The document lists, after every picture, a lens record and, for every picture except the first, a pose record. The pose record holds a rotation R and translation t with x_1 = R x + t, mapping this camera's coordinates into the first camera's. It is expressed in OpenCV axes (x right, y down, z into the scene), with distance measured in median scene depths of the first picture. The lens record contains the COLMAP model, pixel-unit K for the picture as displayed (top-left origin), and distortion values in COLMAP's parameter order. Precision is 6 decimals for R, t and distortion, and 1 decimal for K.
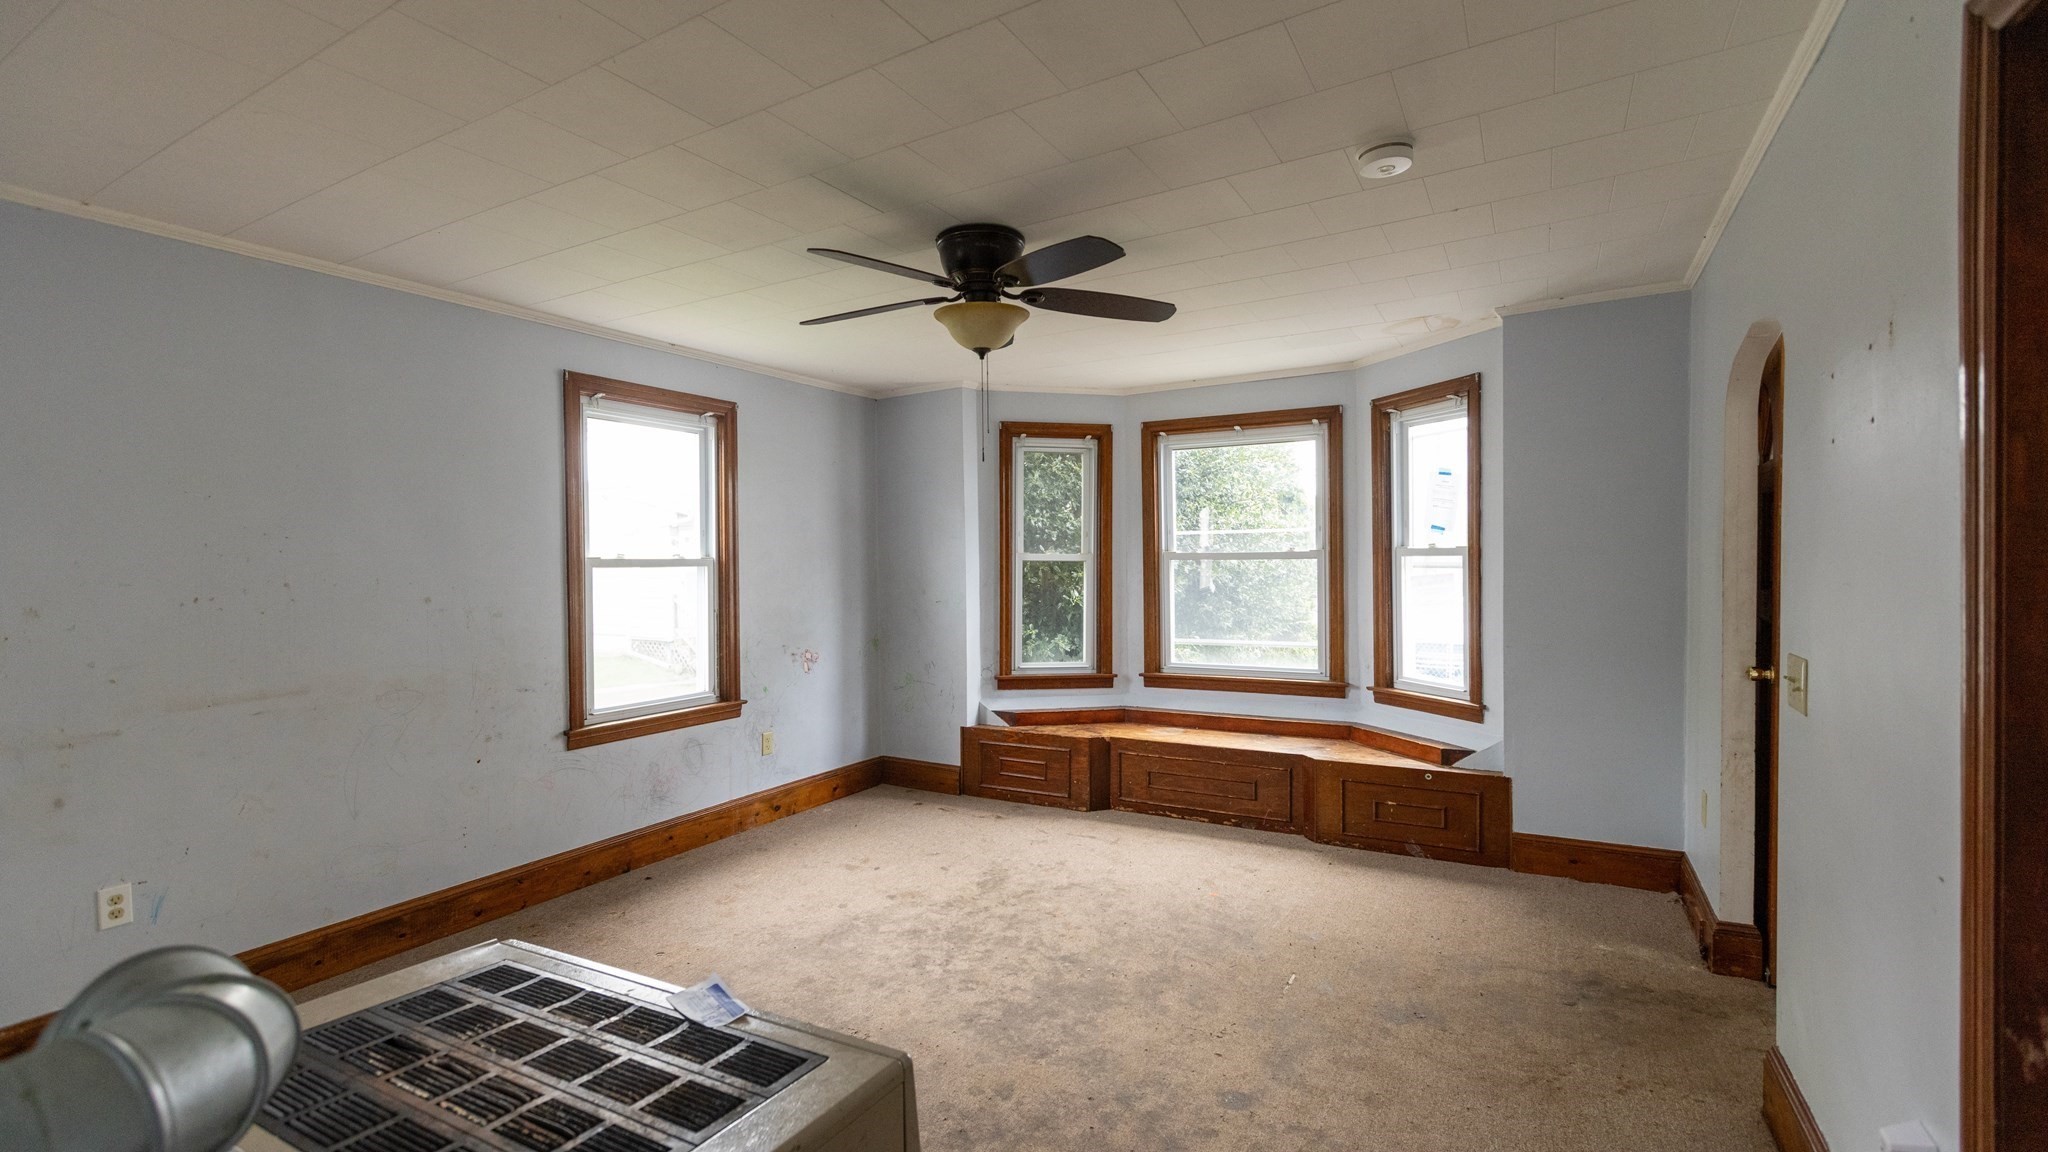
lens RADIAL K [[904.9, 0, 1010.5], [0, 904.9, 583.4], [0, 0, 1]] dist [0.000285, -0.000133]
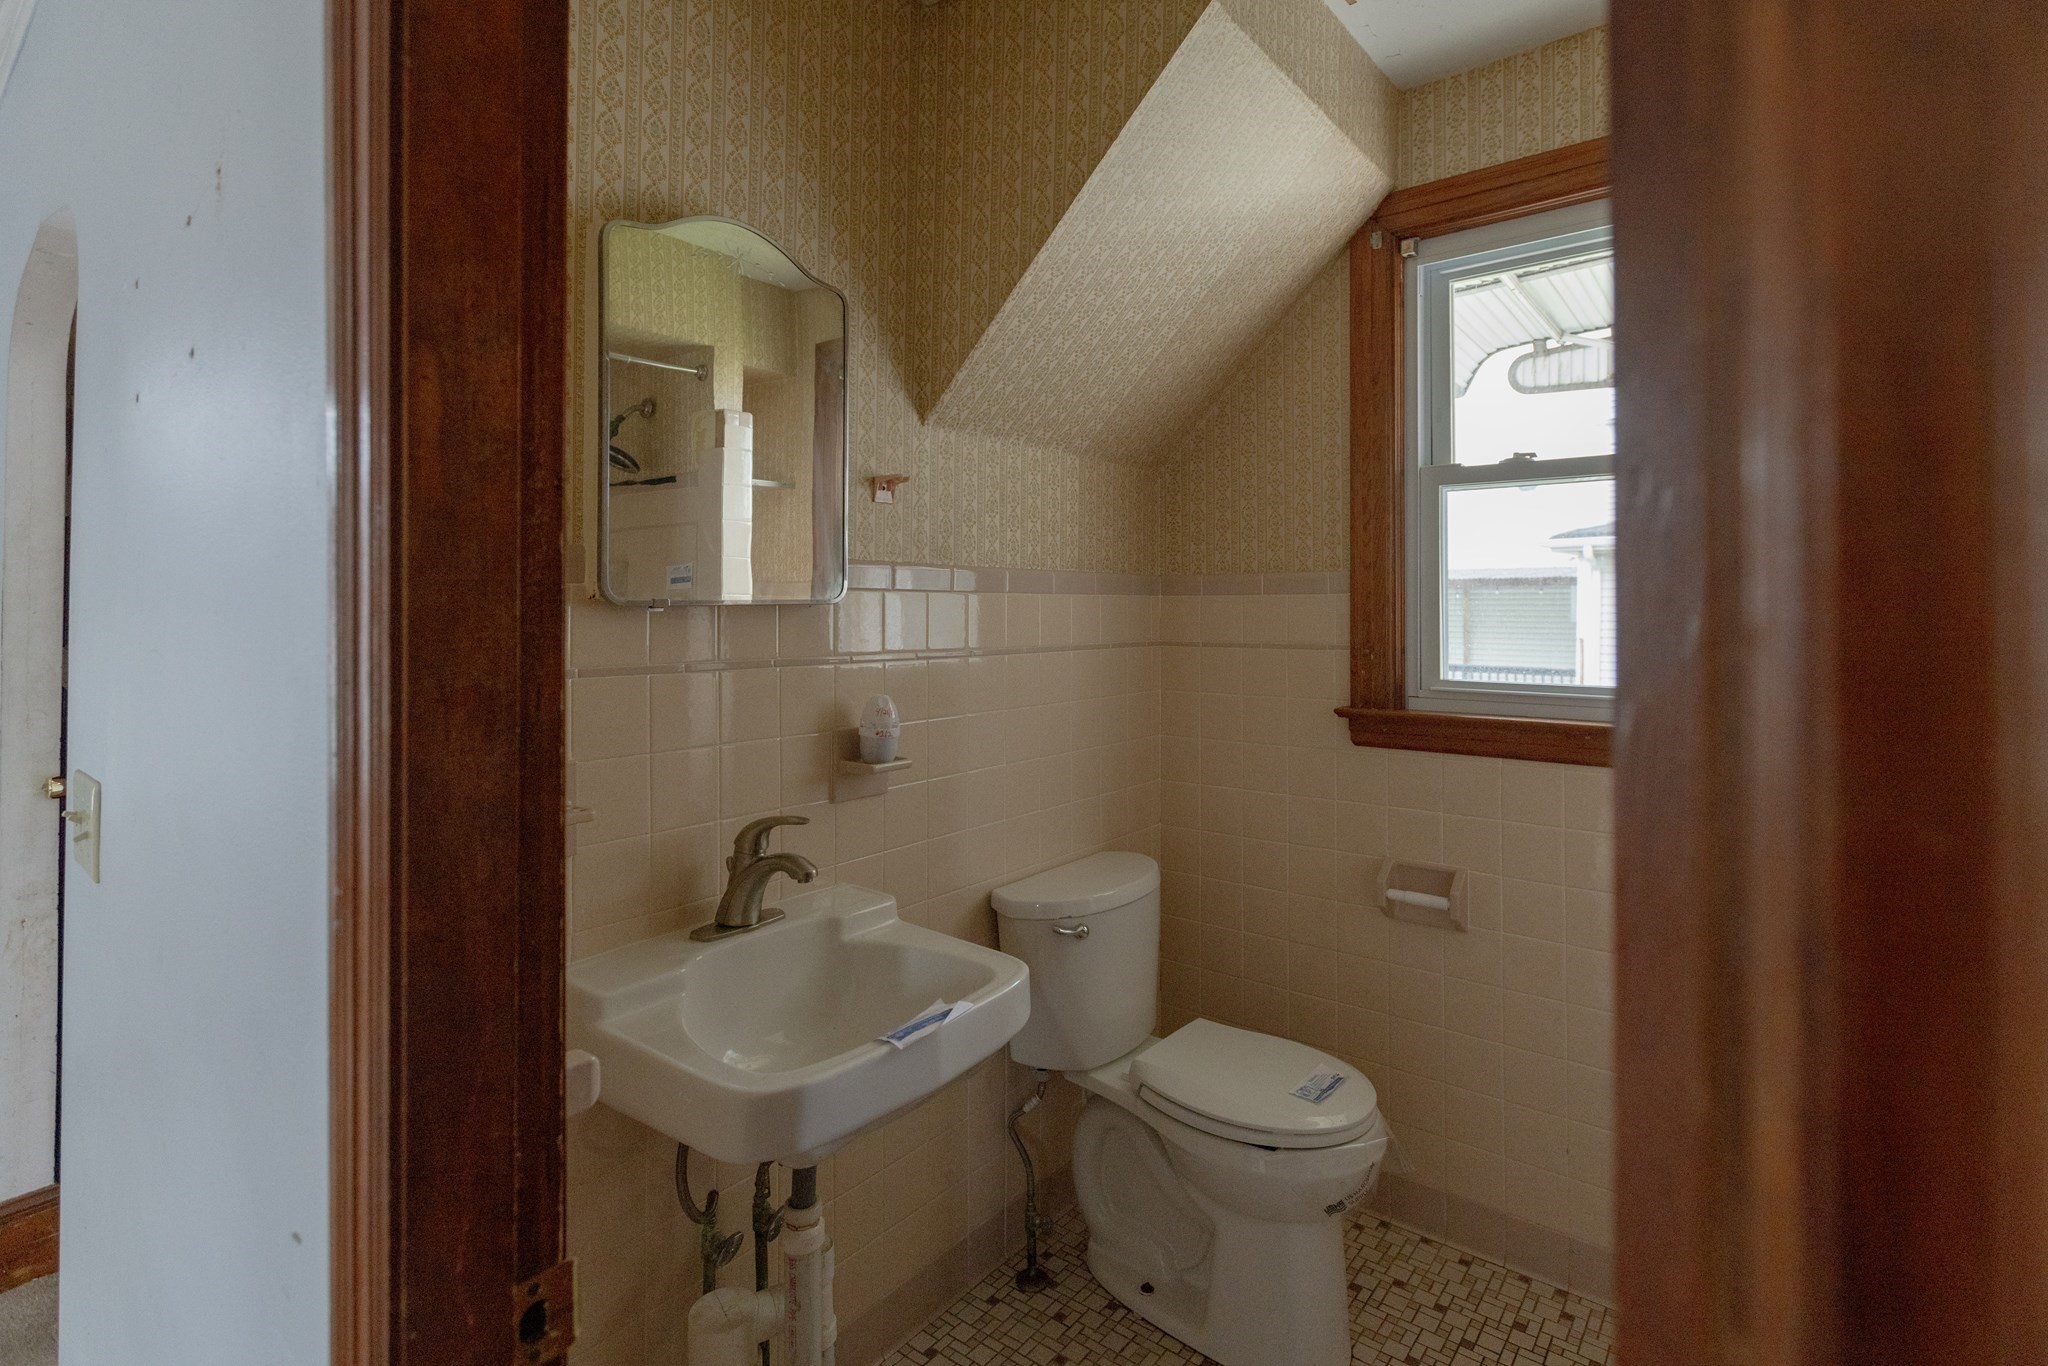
lens RADIAL K [[934.7, 0, 1026.8], [0, 934.7, 597.0], [0, 0, 1]] dist [0.001122, 0.000283]
pose [[0.124463, 0.021718, 0.991986, 0.176258], [0.020656, 0.999487, -0.024474, -0.002863], [-0.992009, 0.023536, 0.123951, 0.166468]]
